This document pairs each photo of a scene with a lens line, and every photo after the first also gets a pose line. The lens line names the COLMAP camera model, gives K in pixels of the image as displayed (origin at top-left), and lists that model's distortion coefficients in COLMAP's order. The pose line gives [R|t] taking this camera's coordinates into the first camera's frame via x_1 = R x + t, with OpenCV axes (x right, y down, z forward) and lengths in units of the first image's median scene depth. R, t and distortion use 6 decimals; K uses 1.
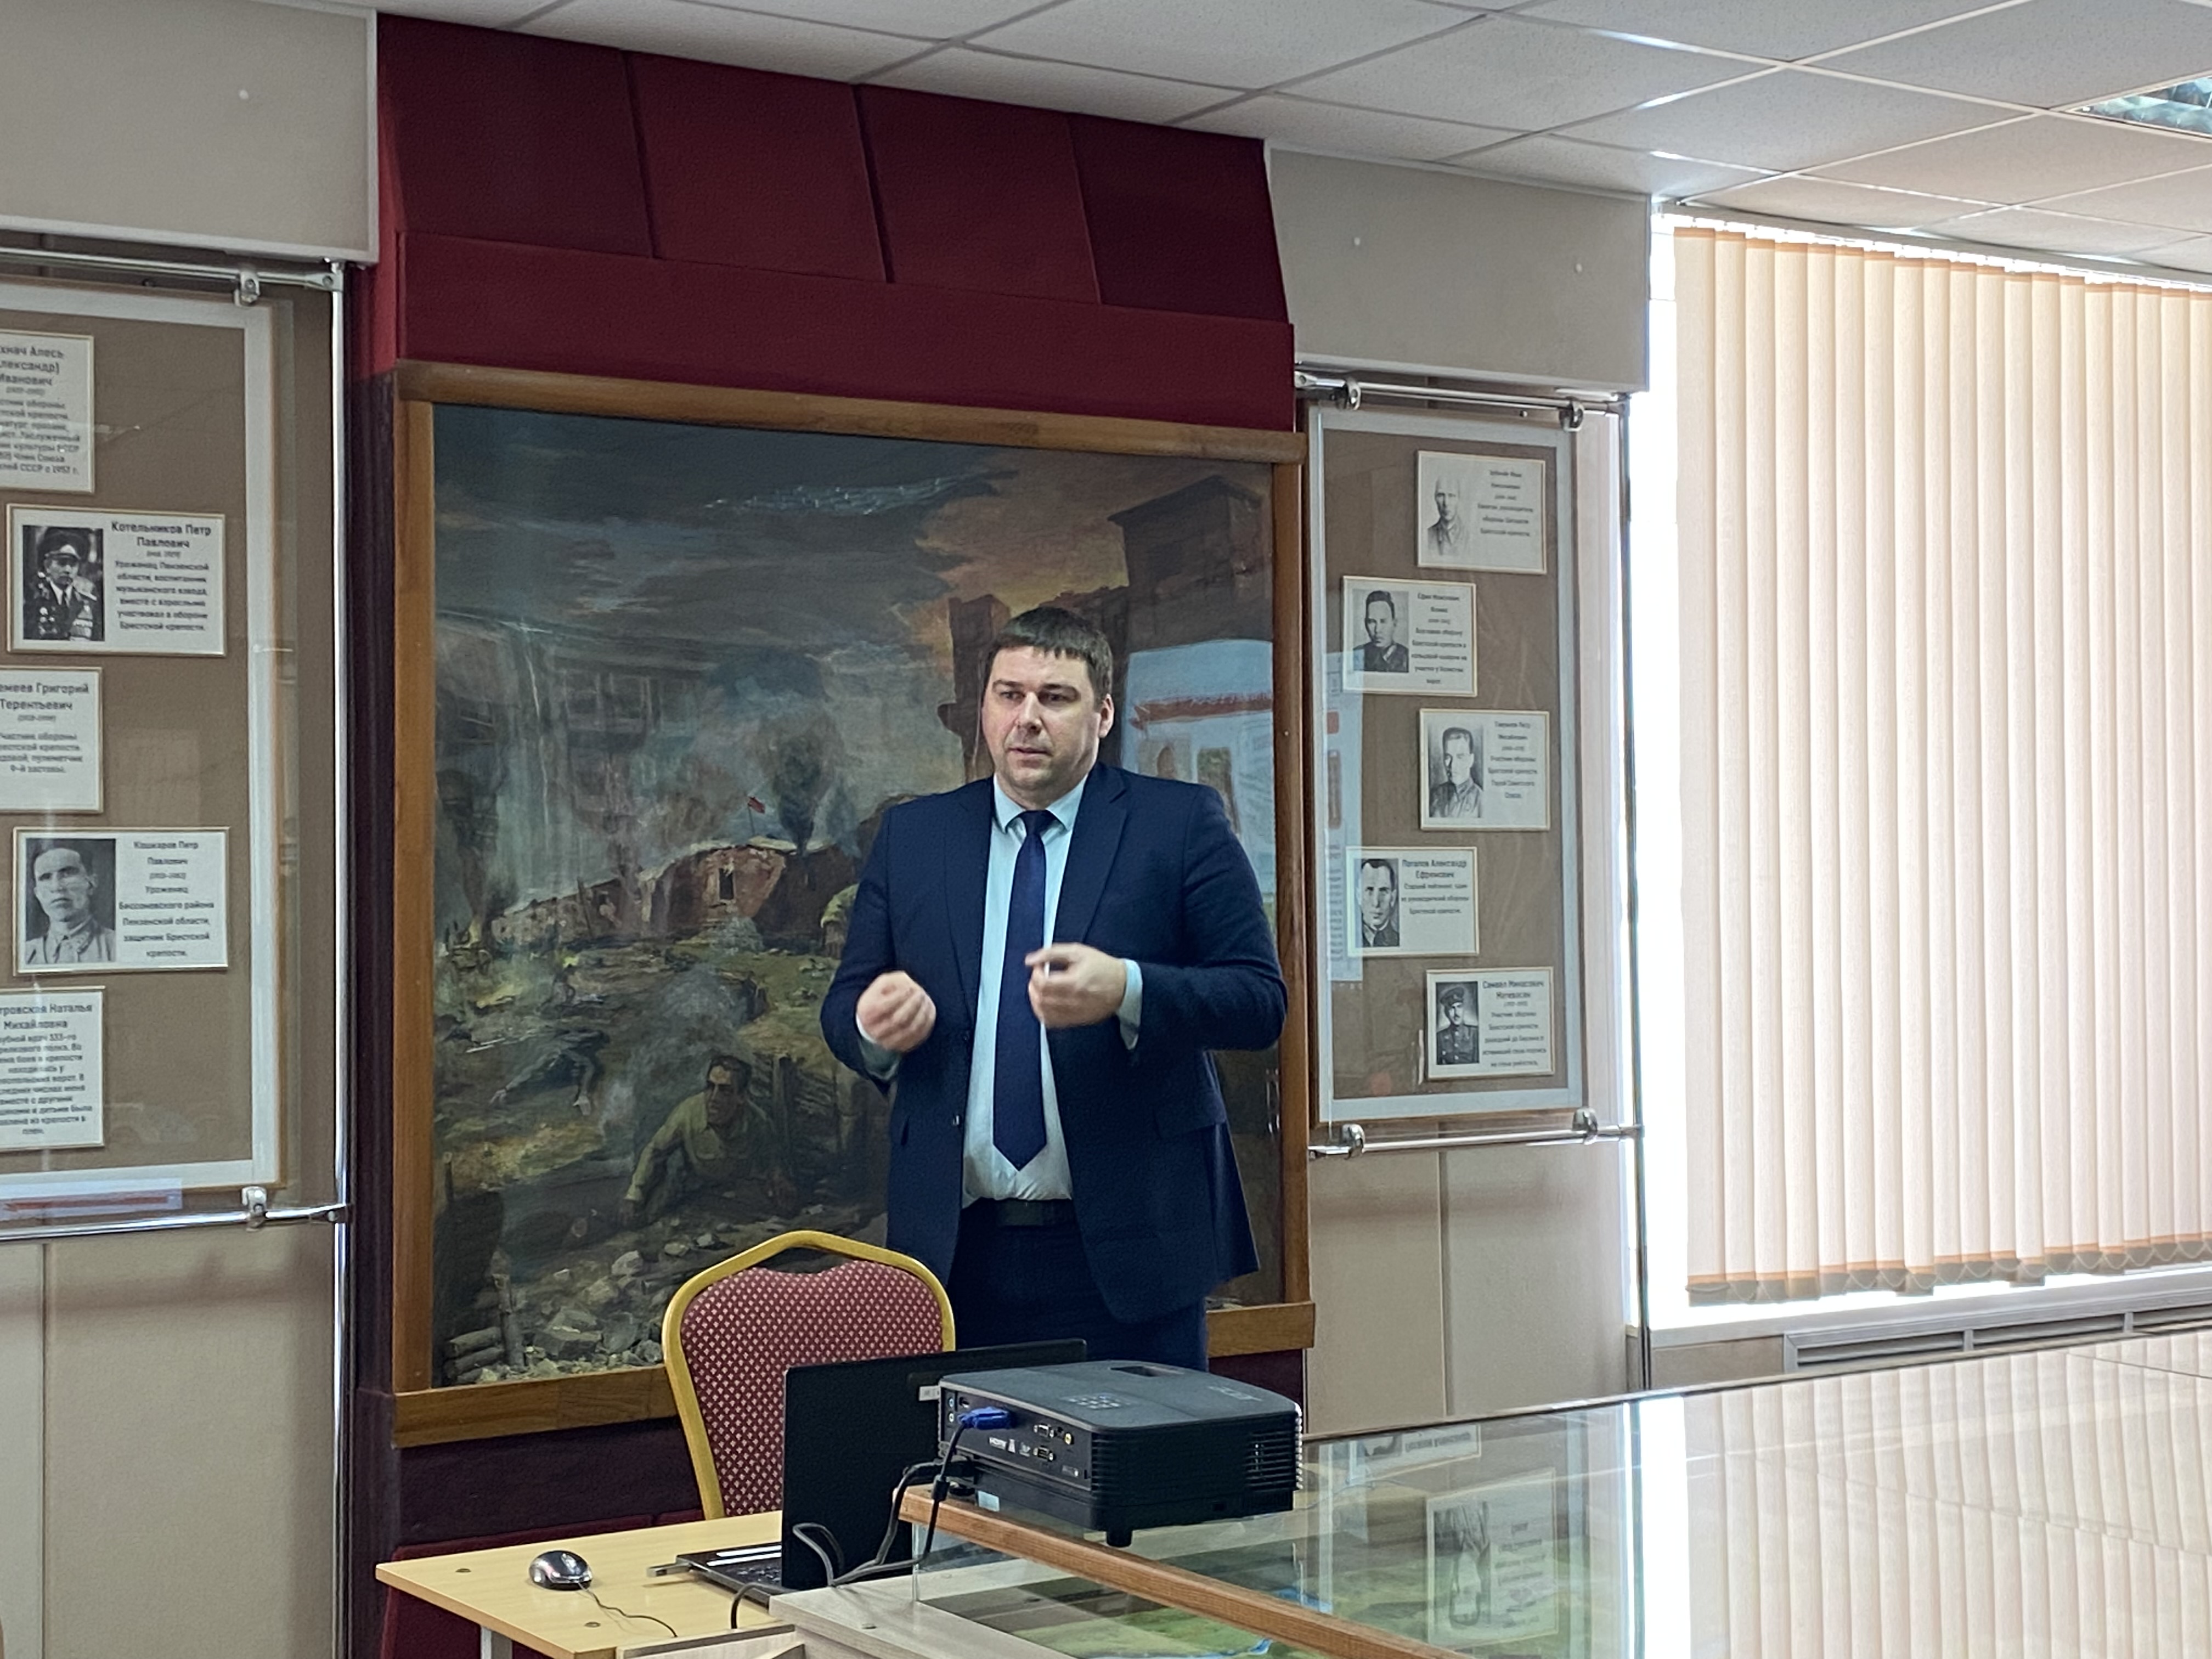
lens RADIAL K [[3221.5, 0, 1066.2], [0, 3221.5, 820.4], [0, 0, 1]] dist [0.163943, 0.000000]
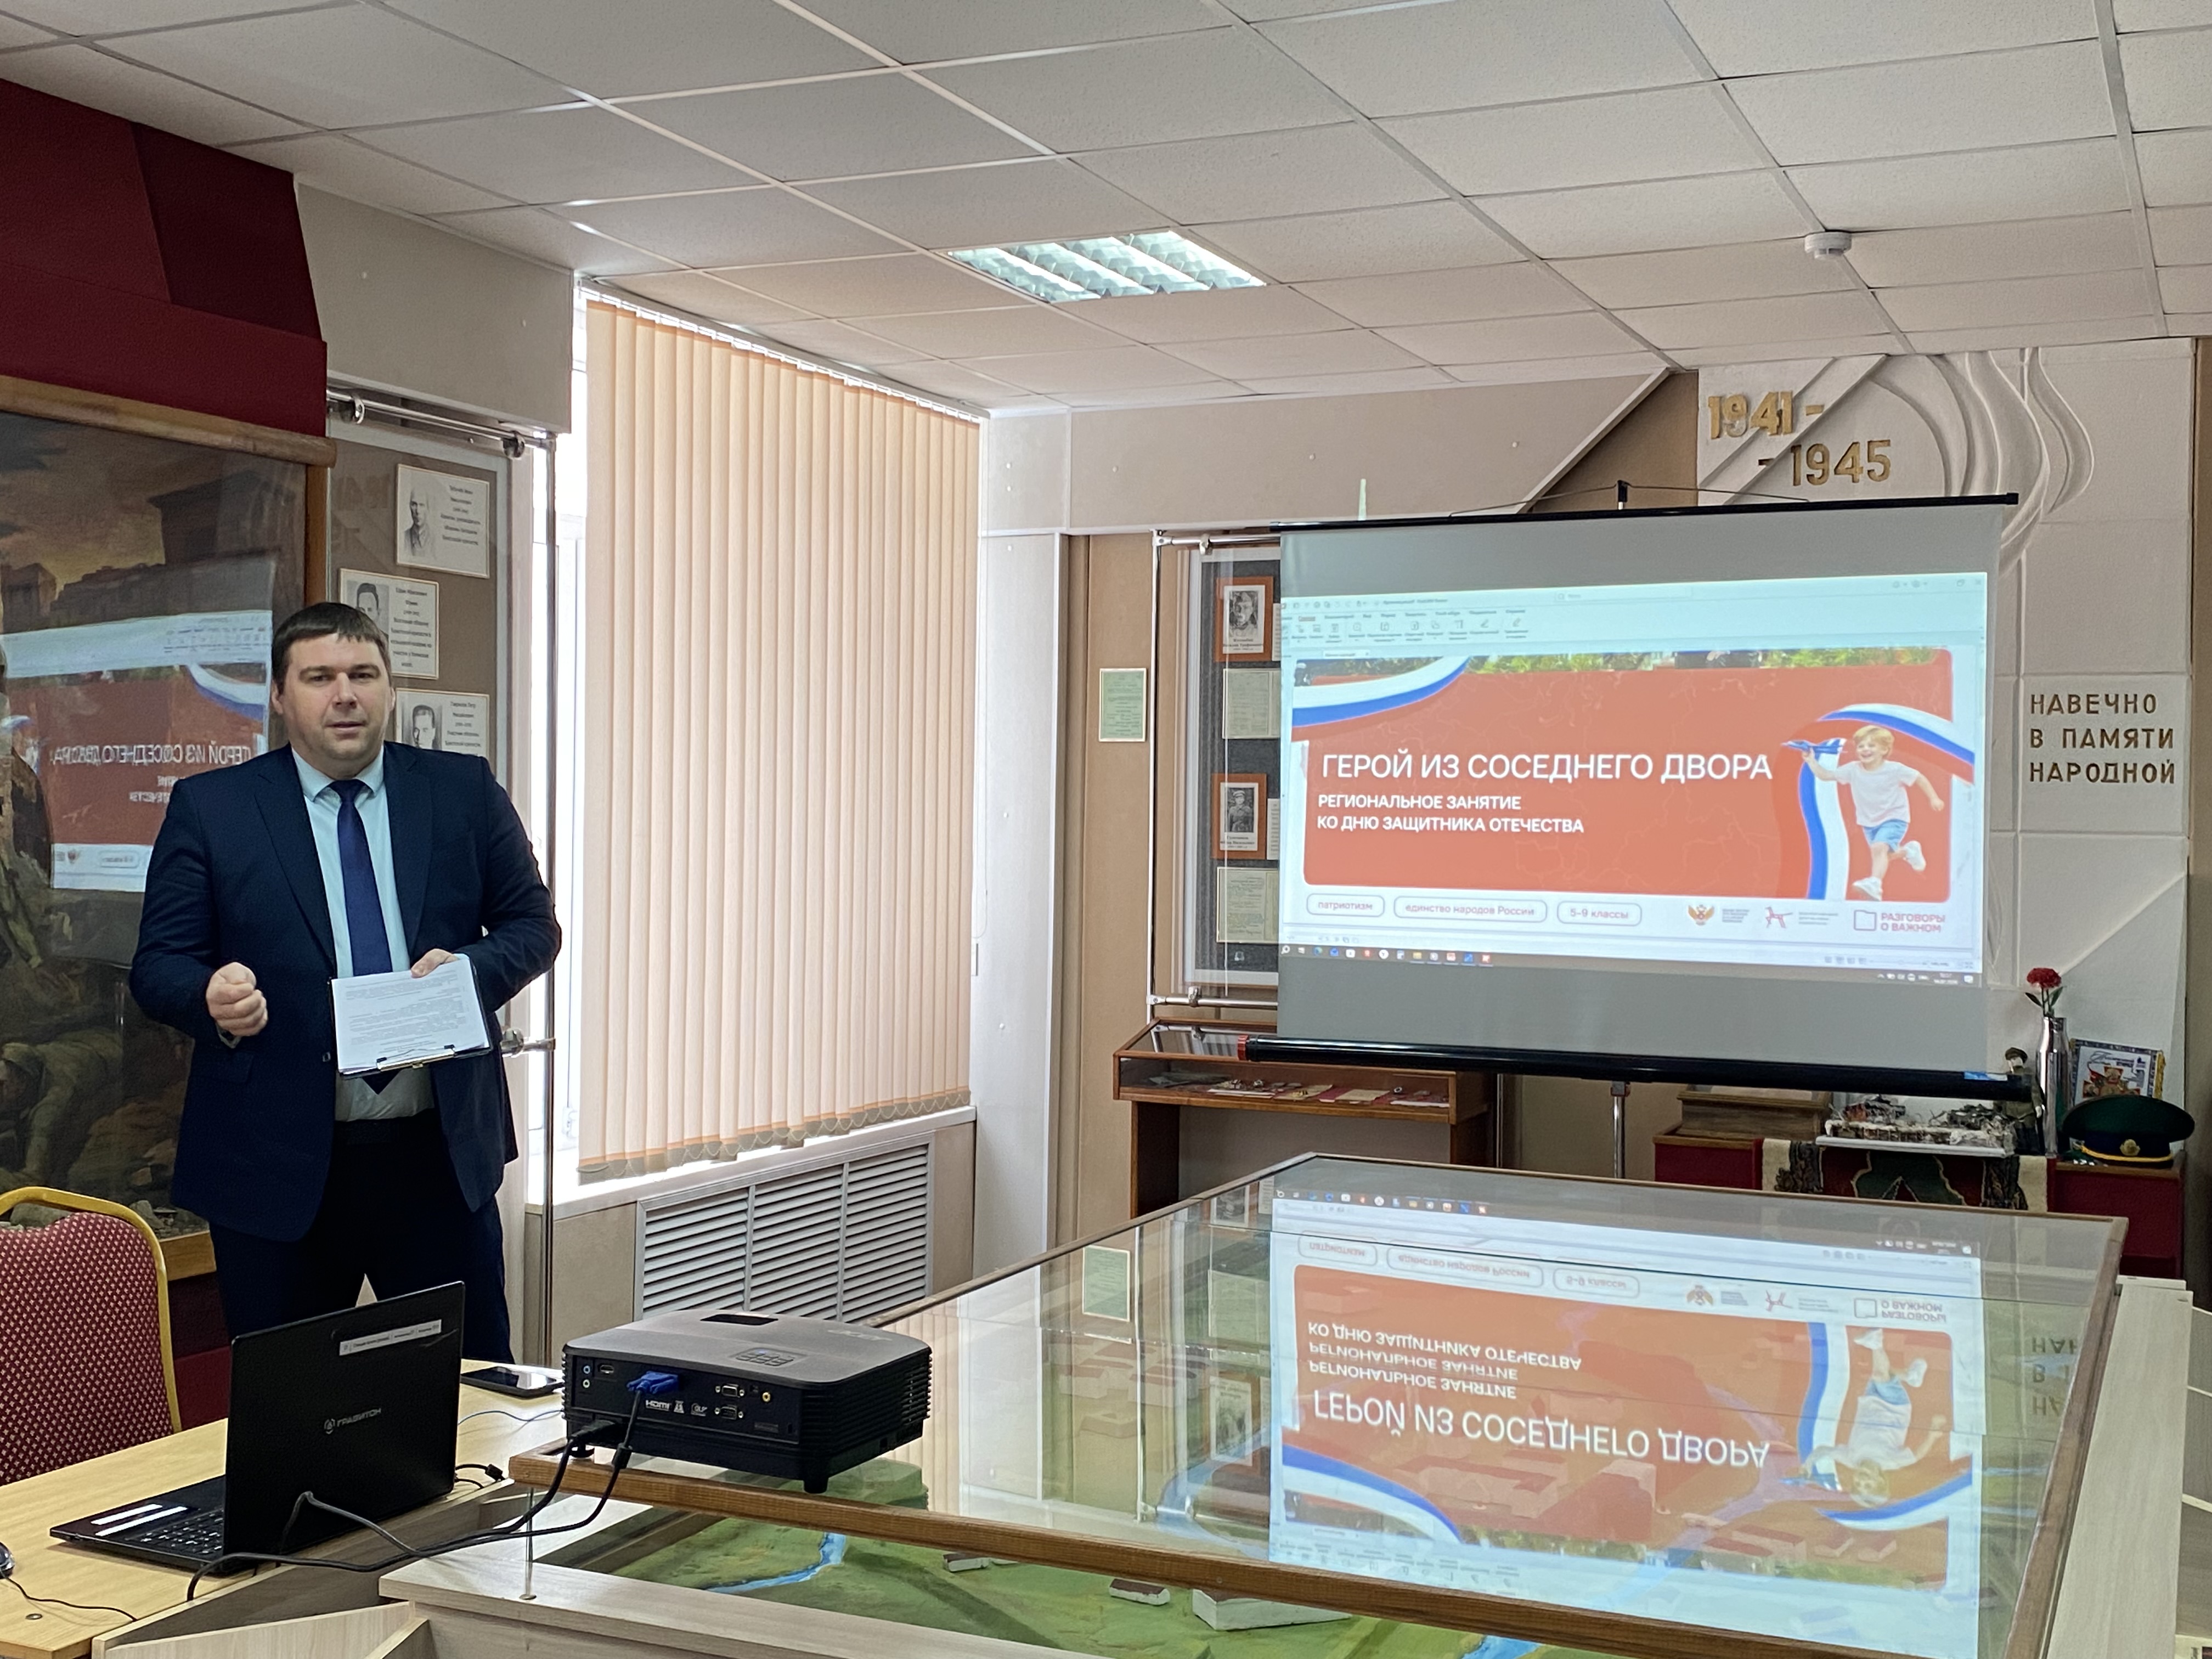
lens RADIAL K [[2489.2, 0, 1095.2], [0, 2489.2, 838.5], [0, 0, 1]] dist [0.031806, 0.000000]
pose [[0.853686, 0.012268, 0.520644, -0.136249], [-0.026395, 0.999457, 0.019730, -0.004710], [-0.520119, -0.030586, 0.853546, 0.102522]]
